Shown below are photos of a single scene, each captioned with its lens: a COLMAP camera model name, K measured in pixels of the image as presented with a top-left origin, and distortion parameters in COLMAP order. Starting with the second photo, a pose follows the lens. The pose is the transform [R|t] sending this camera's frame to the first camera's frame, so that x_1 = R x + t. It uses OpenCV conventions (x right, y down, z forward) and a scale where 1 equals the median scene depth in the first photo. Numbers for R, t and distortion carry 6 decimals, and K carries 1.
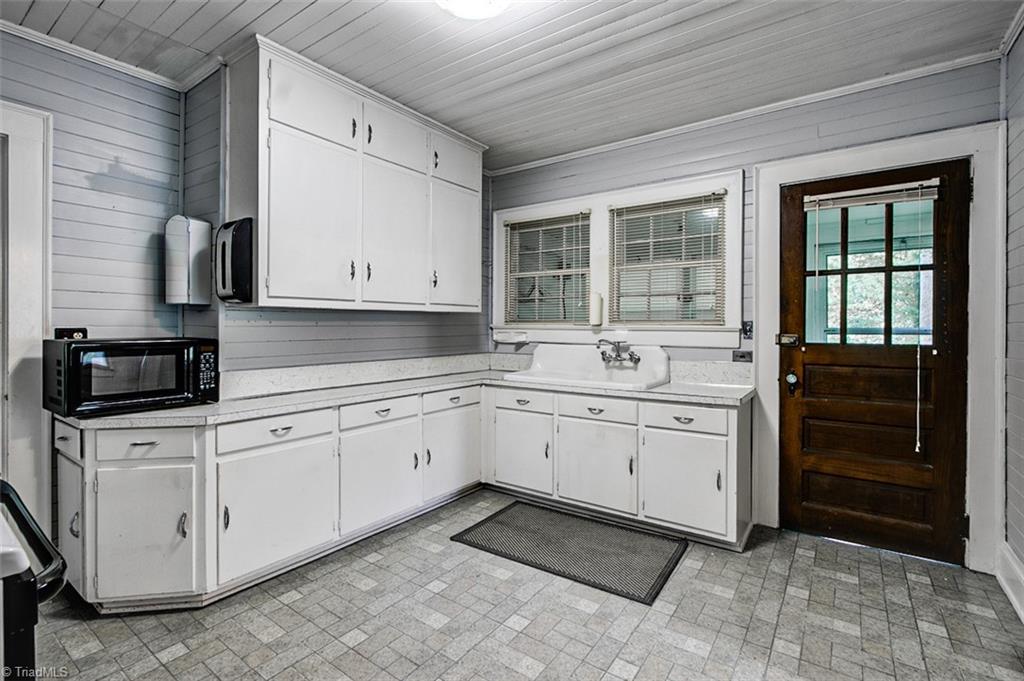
lens RADIAL K [[481.7, 0, 490.8], [0, 481.7, 328.8], [0, 0, 1]] dist [0.001086, 0.000331]
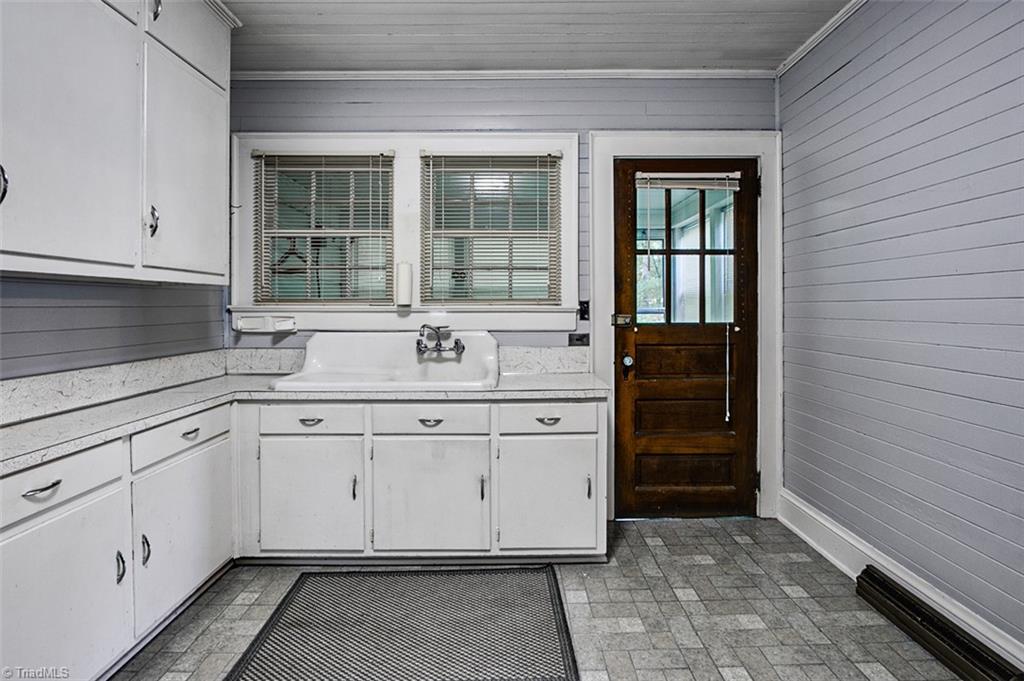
lens RADIAL K [[497.5, 0, 513.1], [0, 497.5, 309.8], [0, 0, 1]] dist [-0.012513, 0.000506]
pose [[0.793312, -0.005729, 0.608789, -0.150389], [0.008001, 0.999967, -0.001017, 0.001211], [-0.608763, 0.005678, 0.793332, 0.342751]]
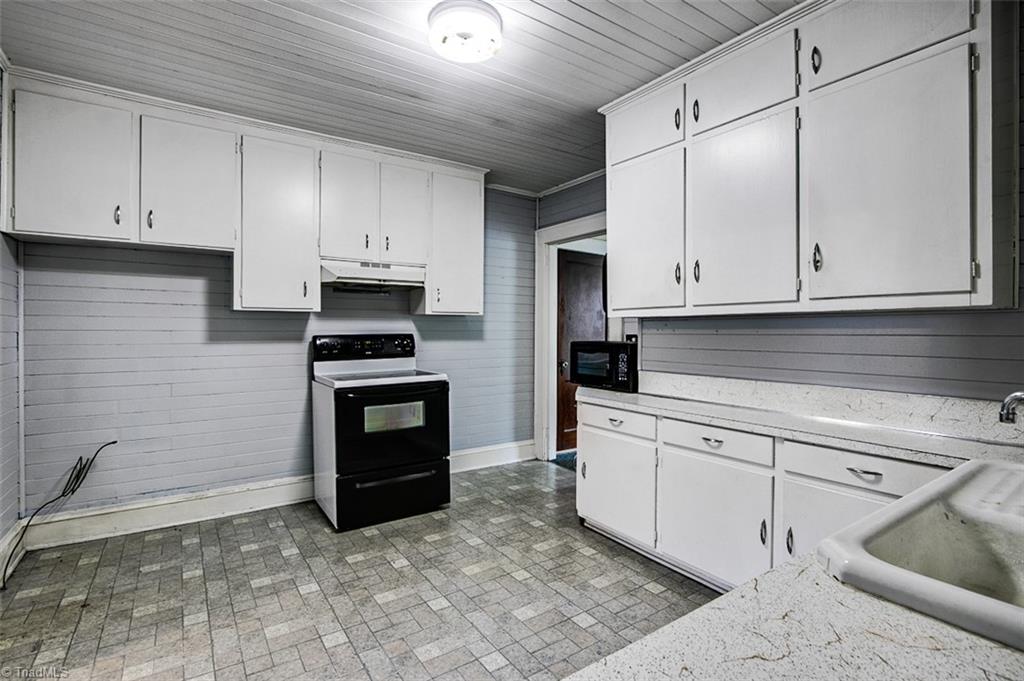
lens RADIAL K [[481.7, 0, 490.8], [0, 481.7, 328.8], [0, 0, 1]] dist [0.001086, 0.000331]
pose [[-0.338923, -0.003323, -0.940808, 0.651191], [-0.007880, 0.999969, -0.000693, -0.012439], [0.940781, 0.007179, -0.338939, 0.911676]]
